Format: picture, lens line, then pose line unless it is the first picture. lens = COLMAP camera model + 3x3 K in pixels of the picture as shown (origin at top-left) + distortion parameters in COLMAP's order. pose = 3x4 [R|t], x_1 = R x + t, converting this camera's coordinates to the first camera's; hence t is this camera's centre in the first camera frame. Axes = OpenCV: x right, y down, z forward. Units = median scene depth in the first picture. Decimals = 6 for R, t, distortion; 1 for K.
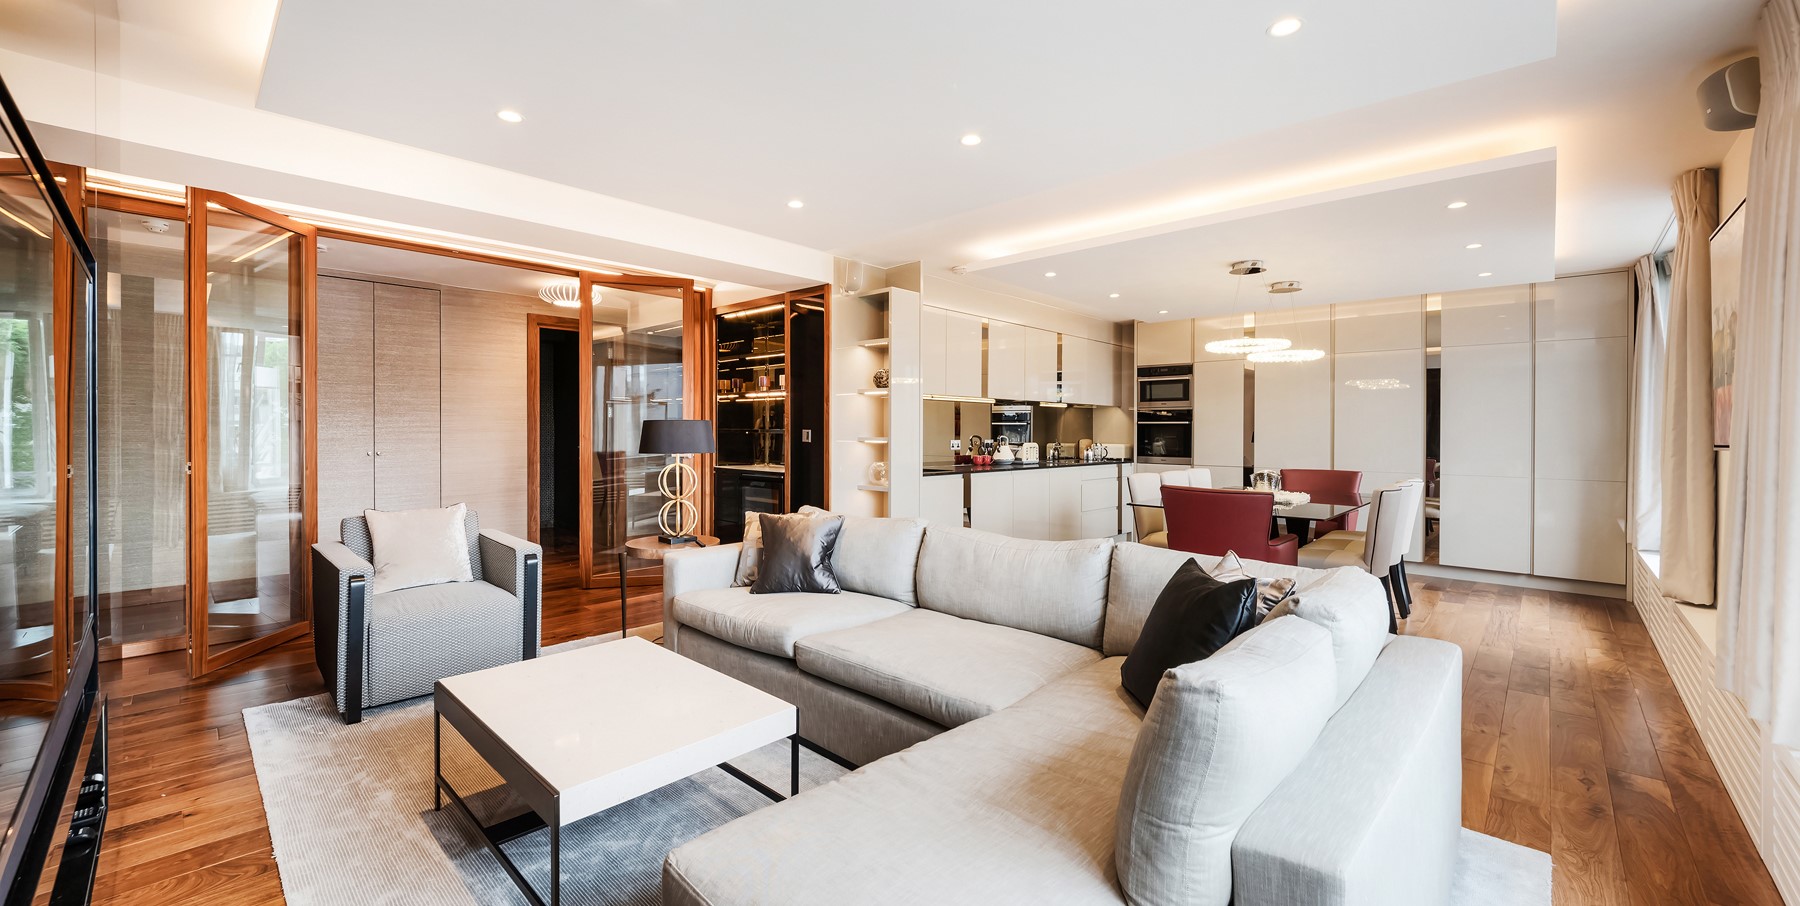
lens RADIAL K [[684.7, 0, 900.0], [0, 684.7, 453.0], [0, 0, 1]] dist [0.000076, -0.000006]
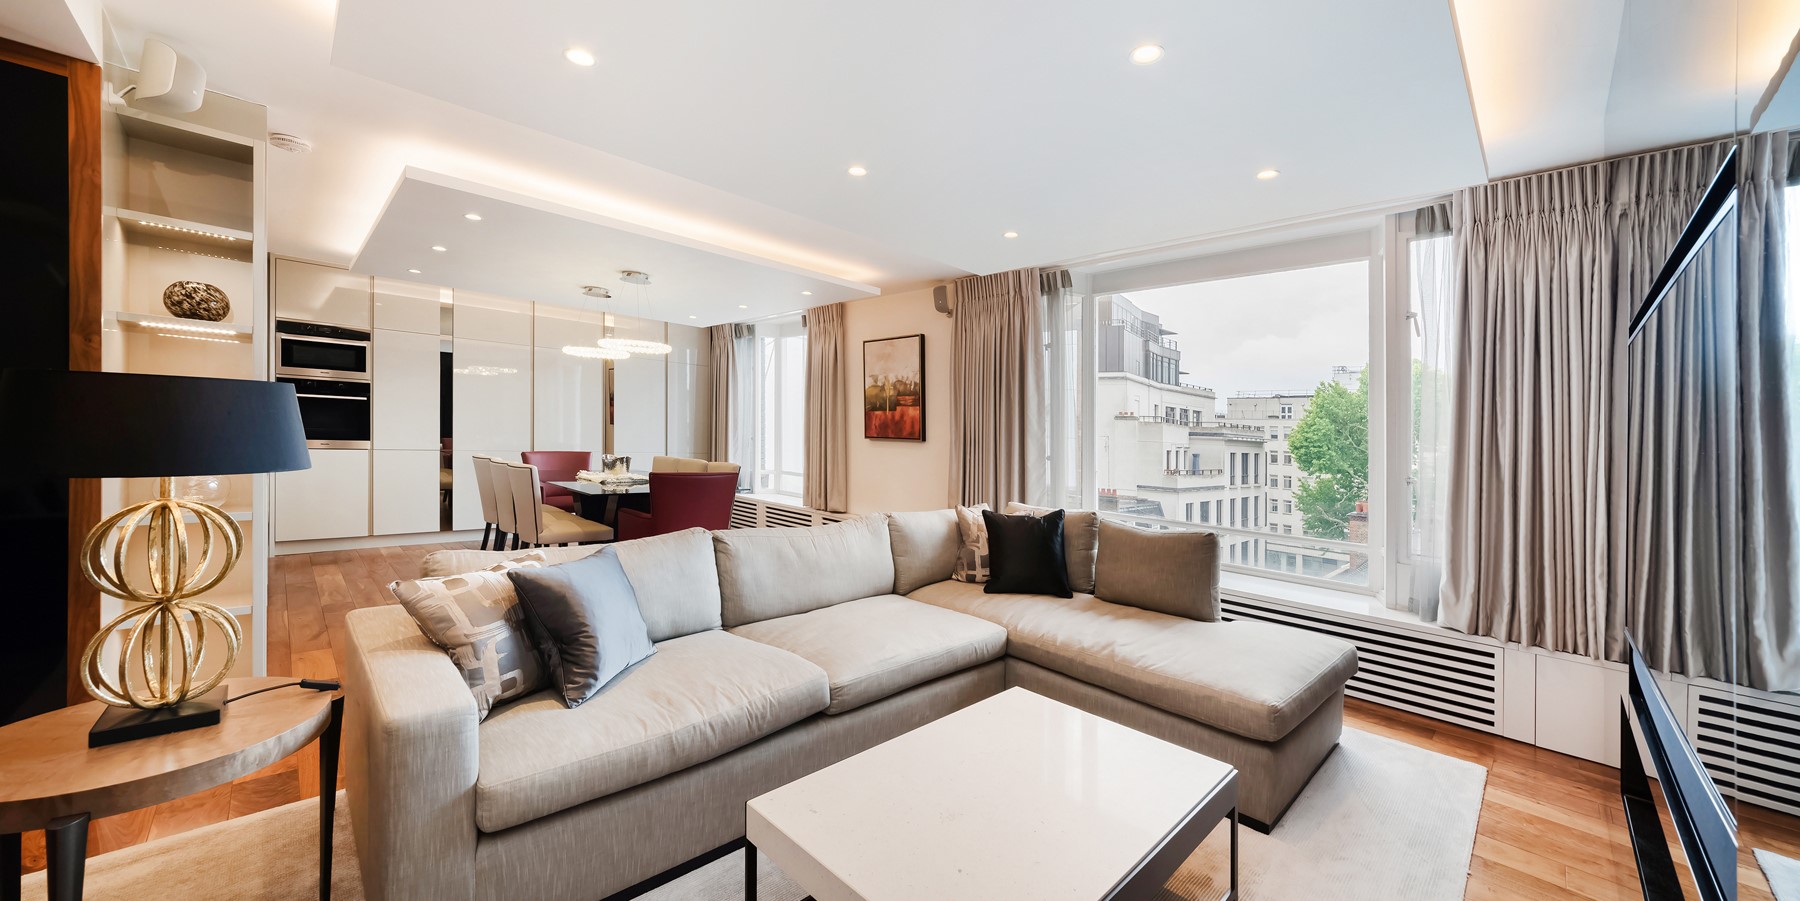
lens RADIAL K [[644.4, 0, 901.5], [0, 644.4, 426.7], [0, 0, 1]] dist [-0.000210, -0.000008]
pose [[0.038097, 0.003123, 0.999269, -0.354784], [-0.008089, 0.999963, -0.002817, -0.014566], [-0.999241, -0.007976, 0.038121, 0.336185]]
